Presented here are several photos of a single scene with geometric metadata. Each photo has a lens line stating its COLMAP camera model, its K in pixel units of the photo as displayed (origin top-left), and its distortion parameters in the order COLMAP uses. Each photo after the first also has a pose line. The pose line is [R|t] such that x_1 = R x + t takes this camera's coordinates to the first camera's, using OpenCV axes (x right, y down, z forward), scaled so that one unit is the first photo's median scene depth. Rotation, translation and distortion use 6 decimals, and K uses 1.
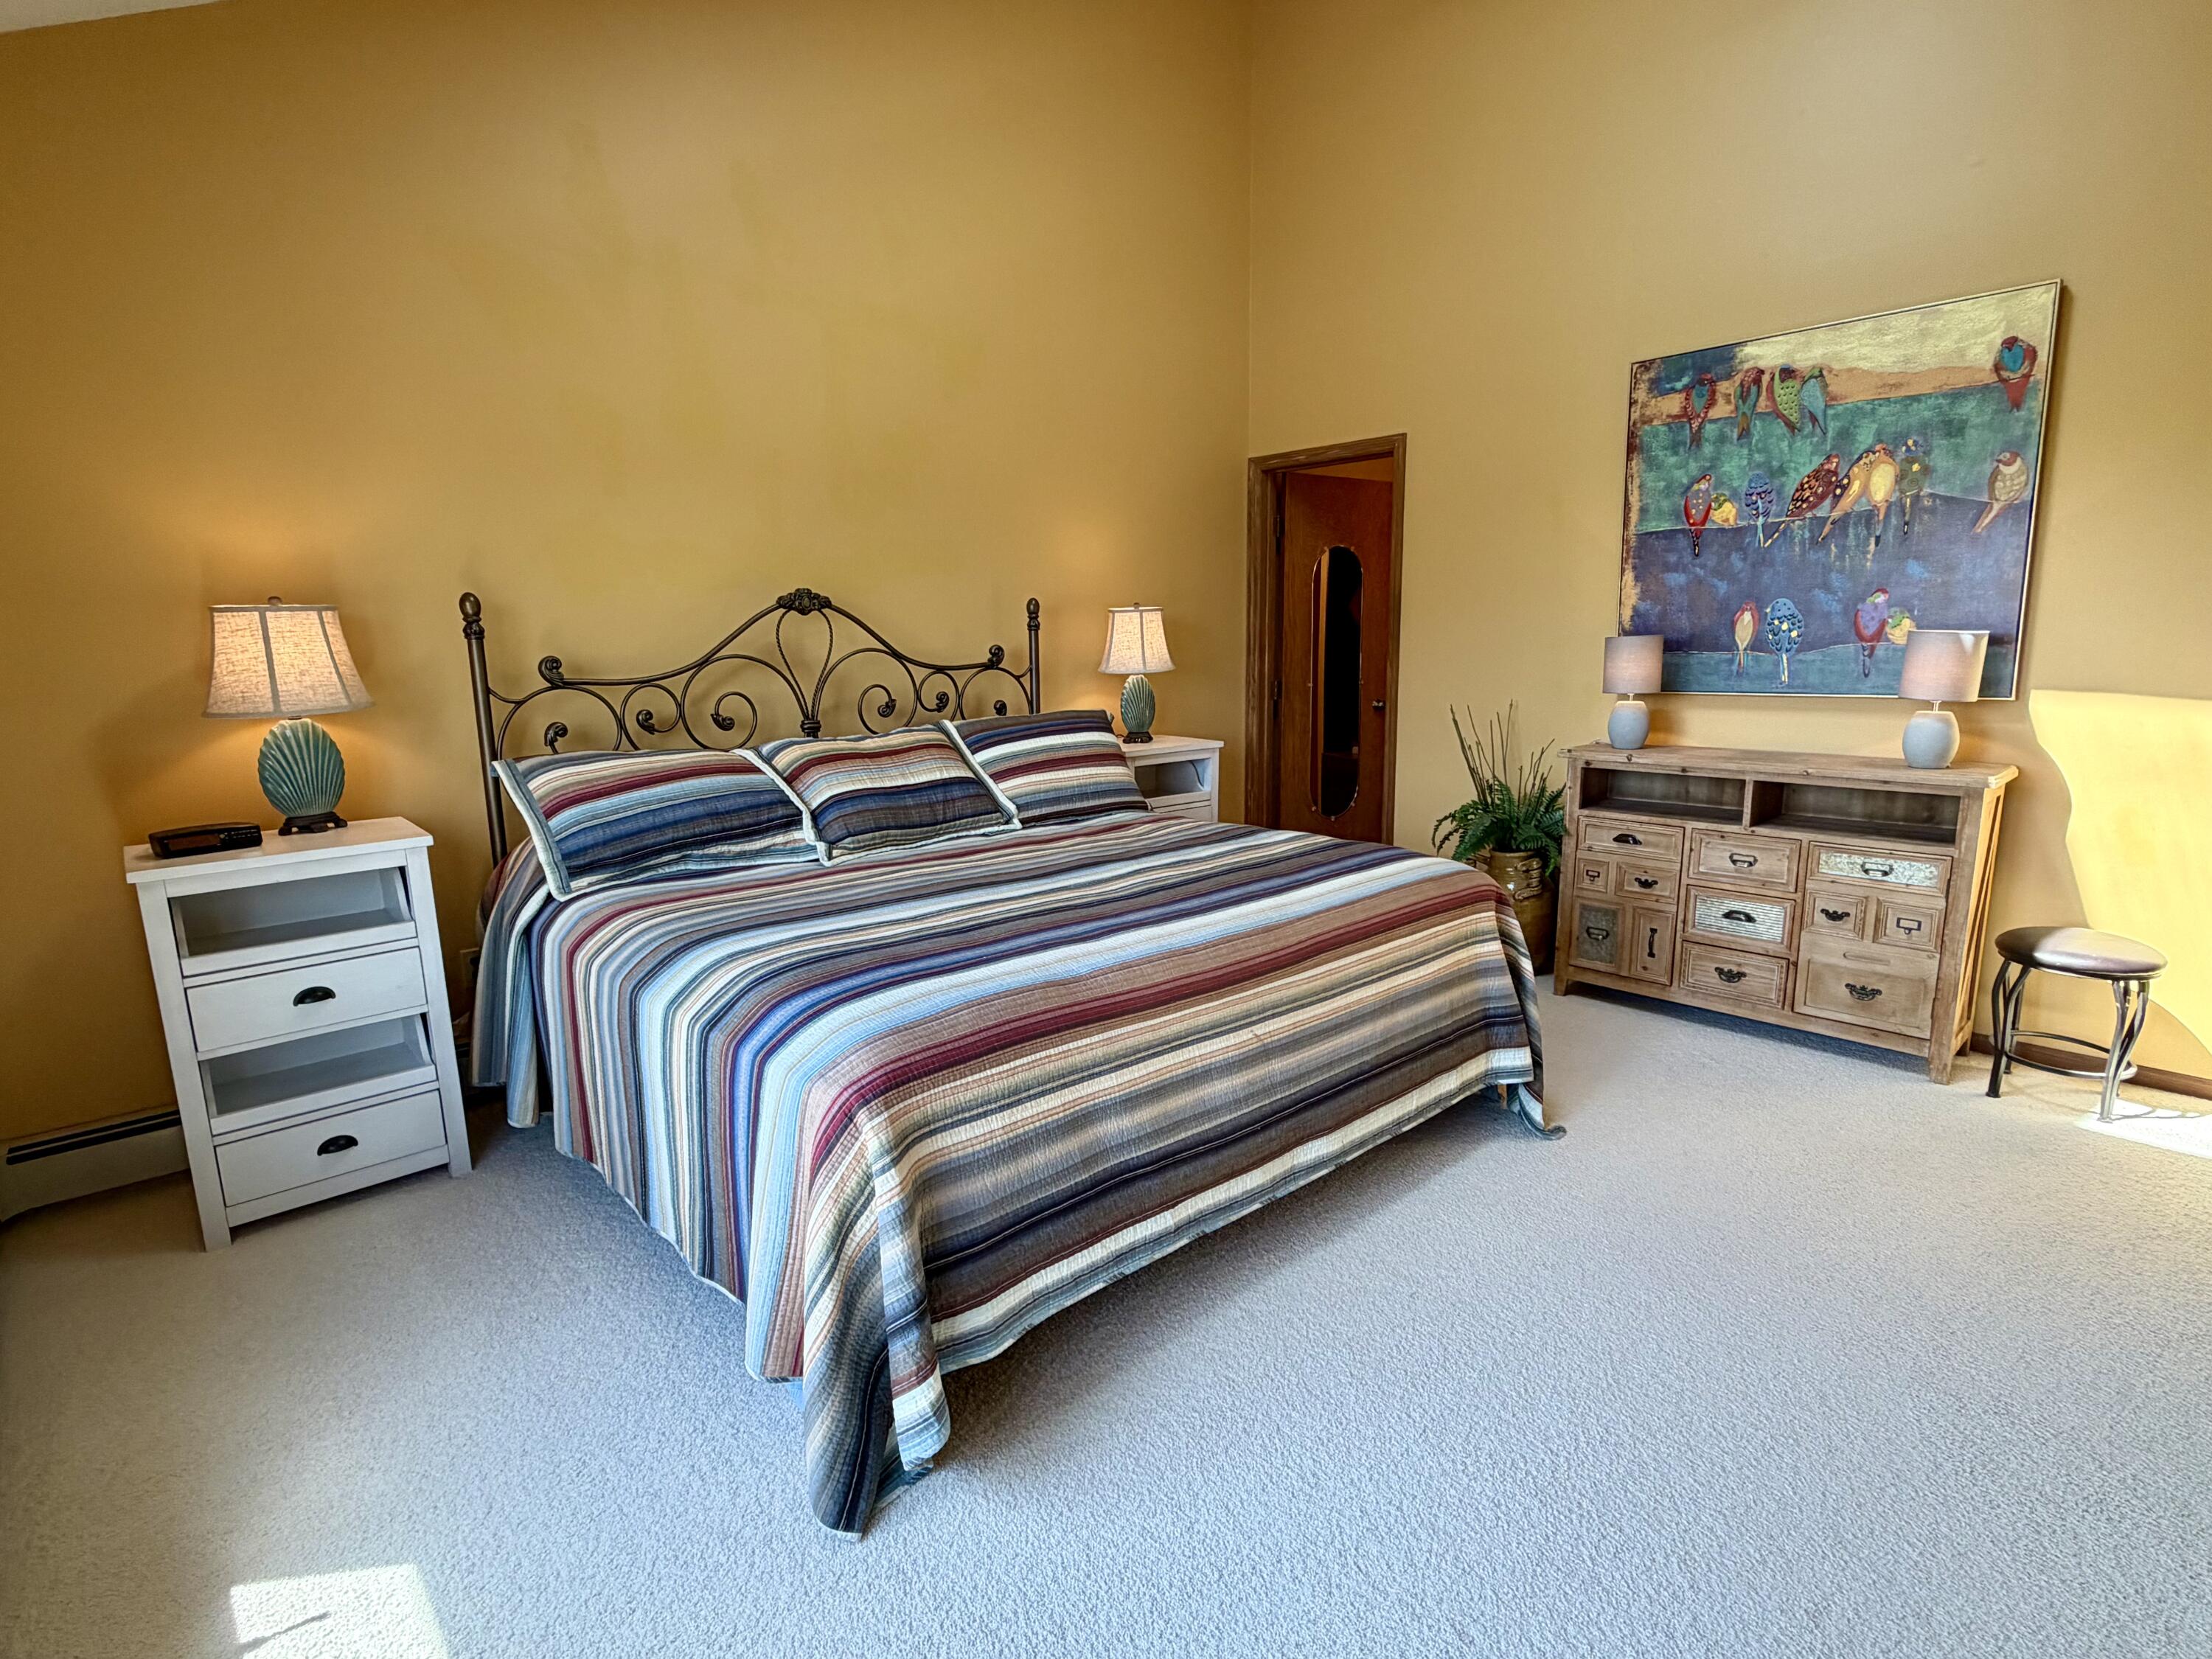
lens RADIAL K [[1086.4, 0, 1106.0], [0, 1086.4, 829.5], [0, 0, 1]] dist [-0.001075, -0.000601]
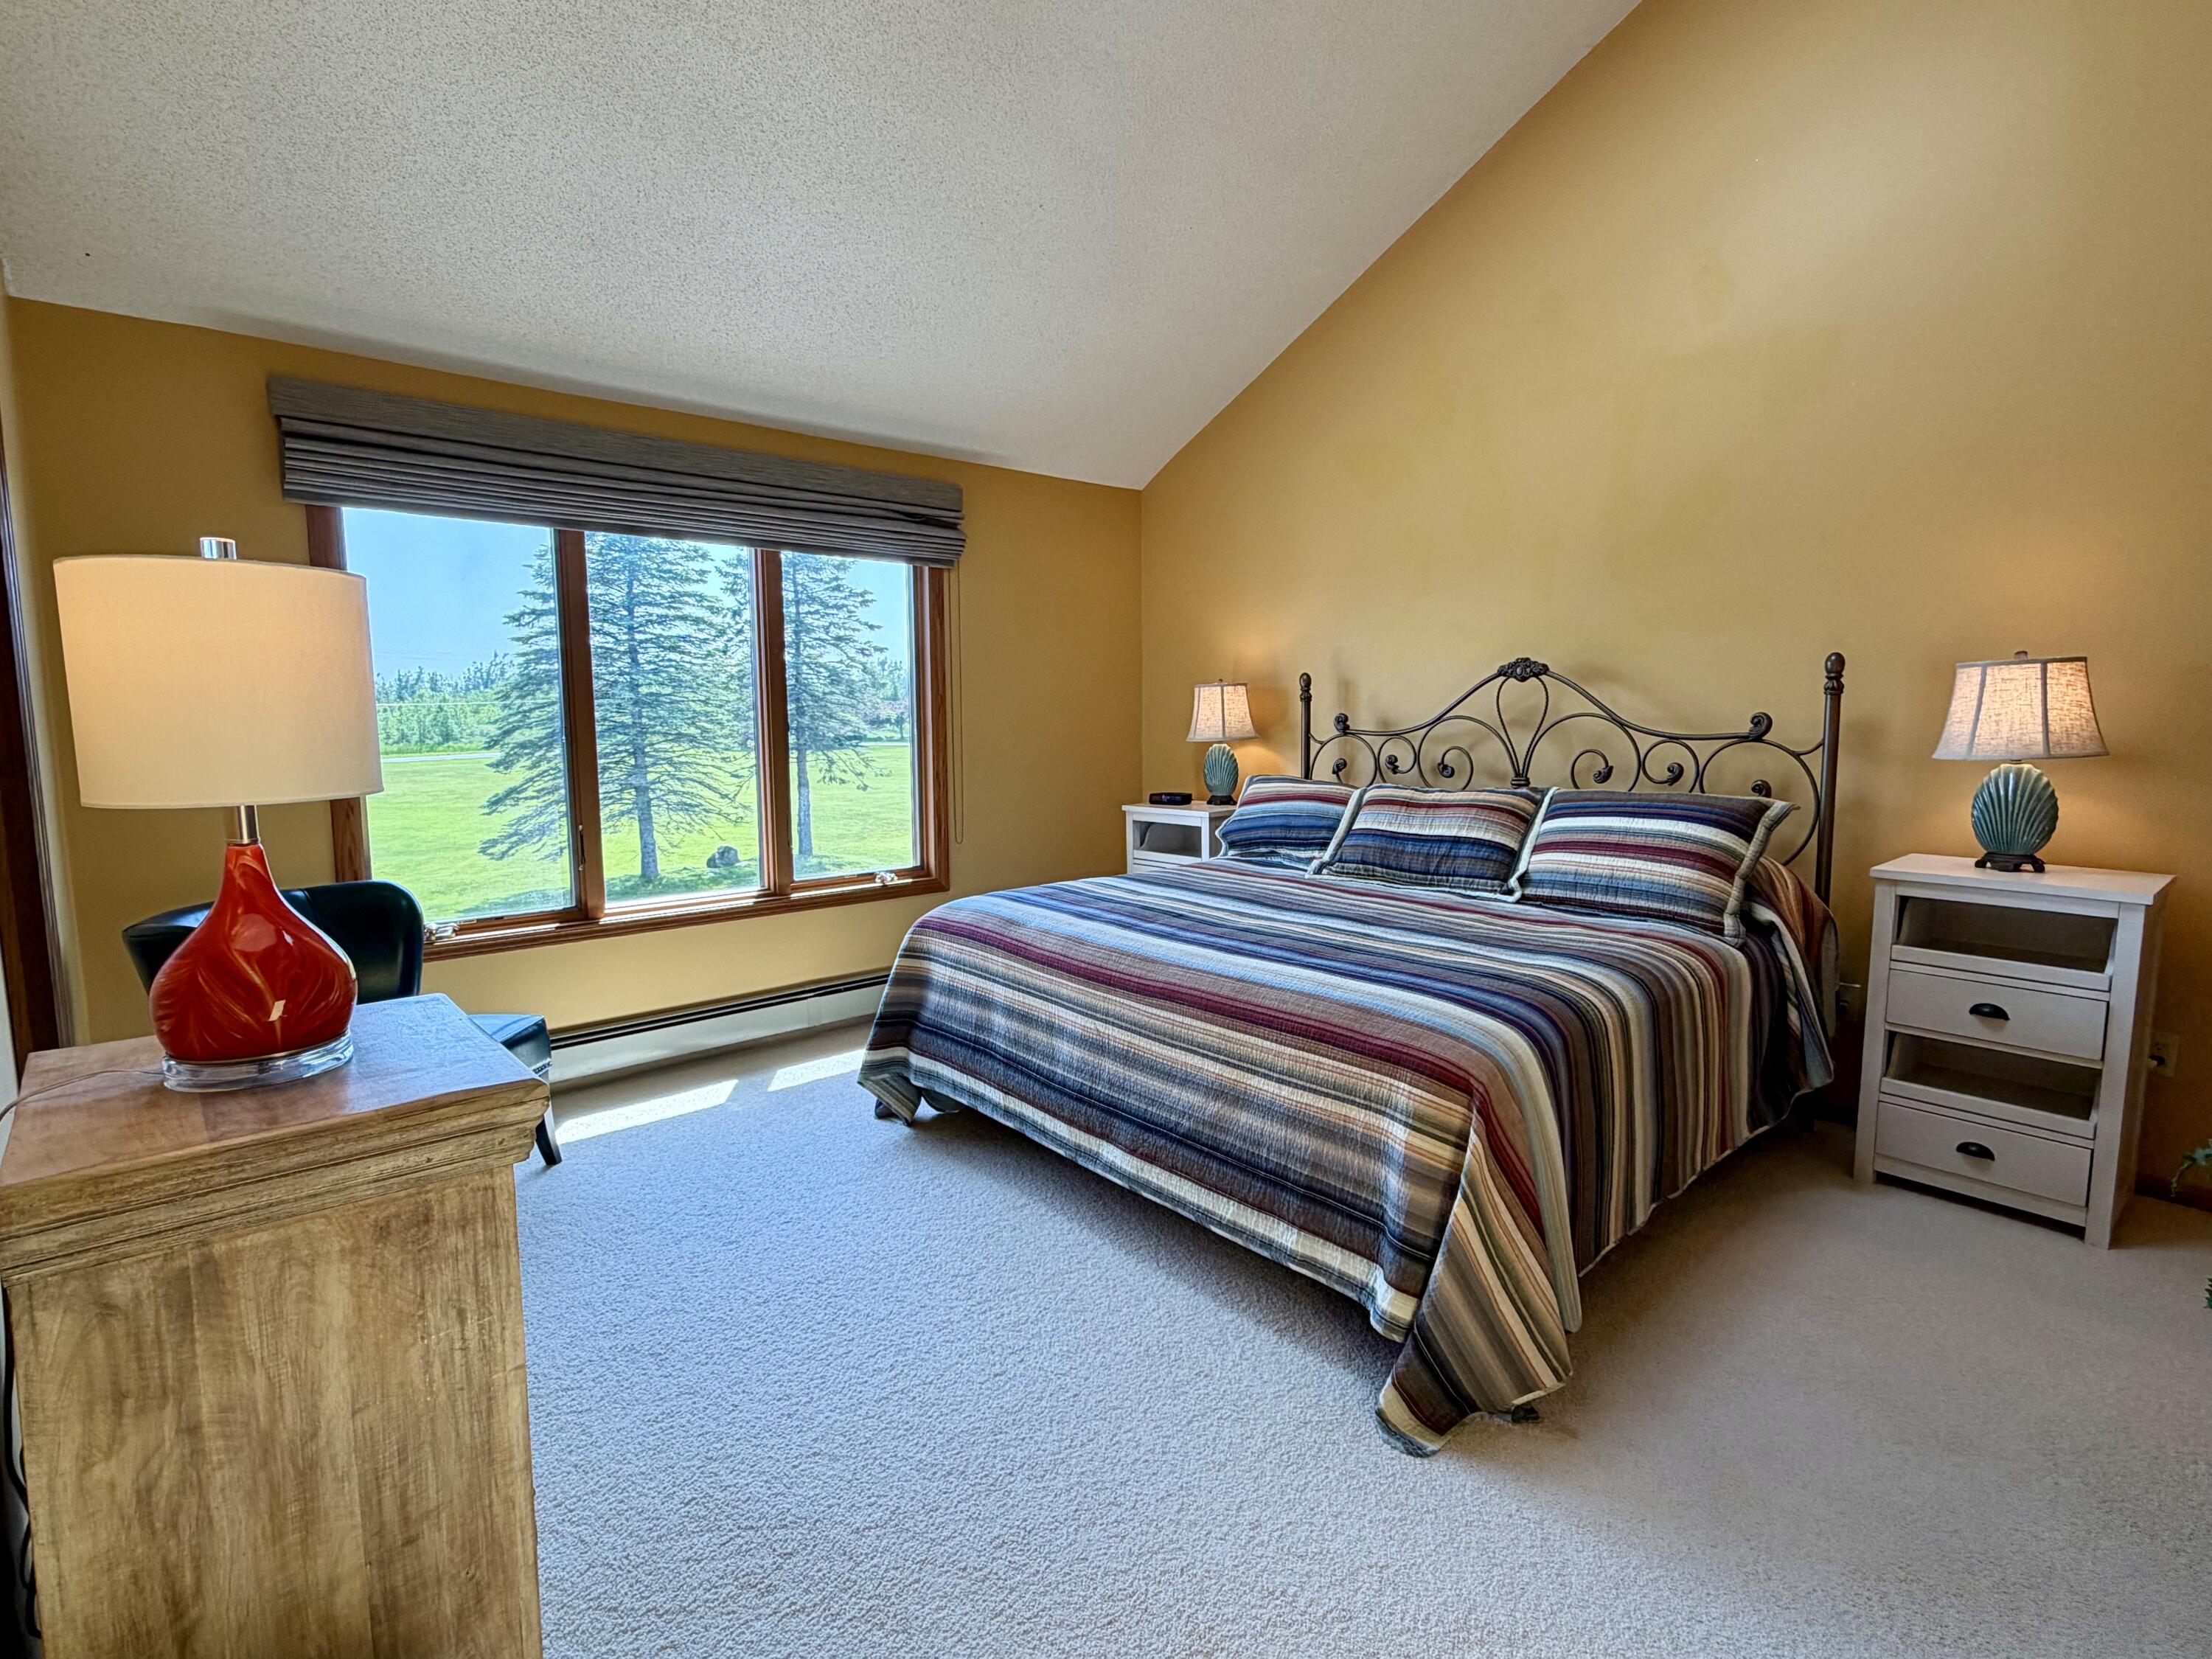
lens RADIAL K [[1086.4, 0, 1106.0], [0, 1086.4, 829.5], [0, 0, 1]] dist [-0.001075, -0.000601]
pose [[-0.007904, 0.127253, -0.991839, 0.959828], [-0.170569, 0.977162, 0.126729, -0.137032], [0.985314, 0.170178, 0.013982, 0.686654]]
